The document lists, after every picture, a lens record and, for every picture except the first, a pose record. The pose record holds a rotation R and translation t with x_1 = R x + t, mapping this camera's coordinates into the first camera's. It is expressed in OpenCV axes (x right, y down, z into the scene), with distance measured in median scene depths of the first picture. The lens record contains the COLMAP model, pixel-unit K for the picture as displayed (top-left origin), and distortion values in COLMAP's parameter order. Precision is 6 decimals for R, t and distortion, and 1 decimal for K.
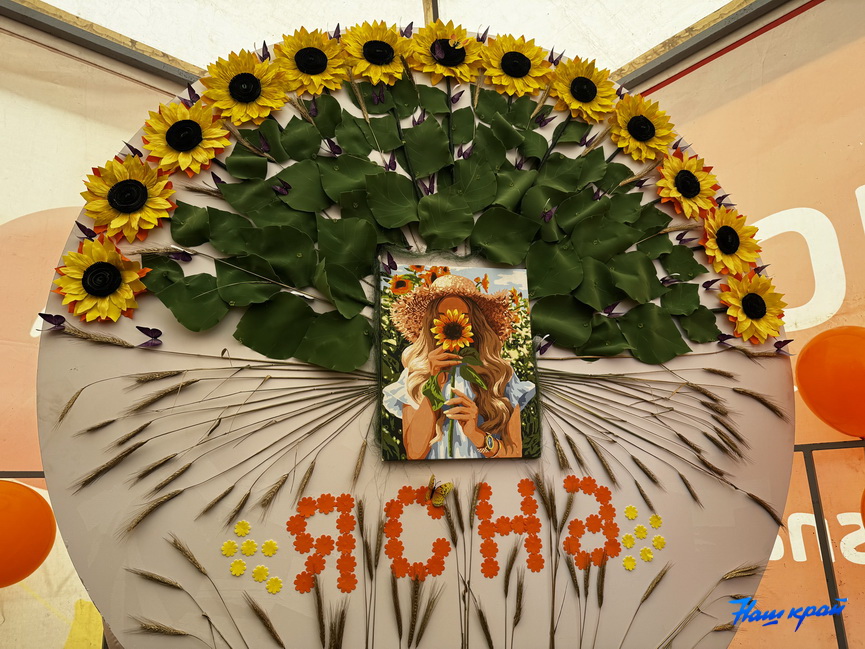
lens RADIAL K [[609.9, 0, 428.8], [0, 609.9, 325.7], [0, 0, 1]] dist [0.017016, -0.036115]
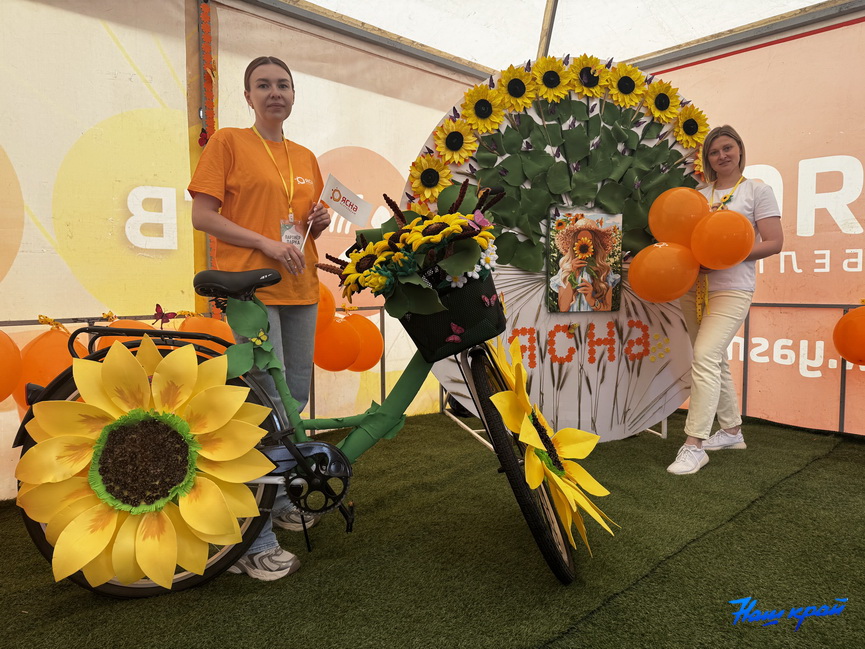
lens RADIAL K [[609.9, 0, 439.7], [0, 609.9, 341.1], [0, 0, 1]] dist [0.017016, -0.036115]
pose [[0.997649, 0.017470, 0.066264, -0.571834], [-0.039083, 0.939331, 0.340778, -0.380256], [-0.056291, -0.342566, 0.937806, -0.972479]]
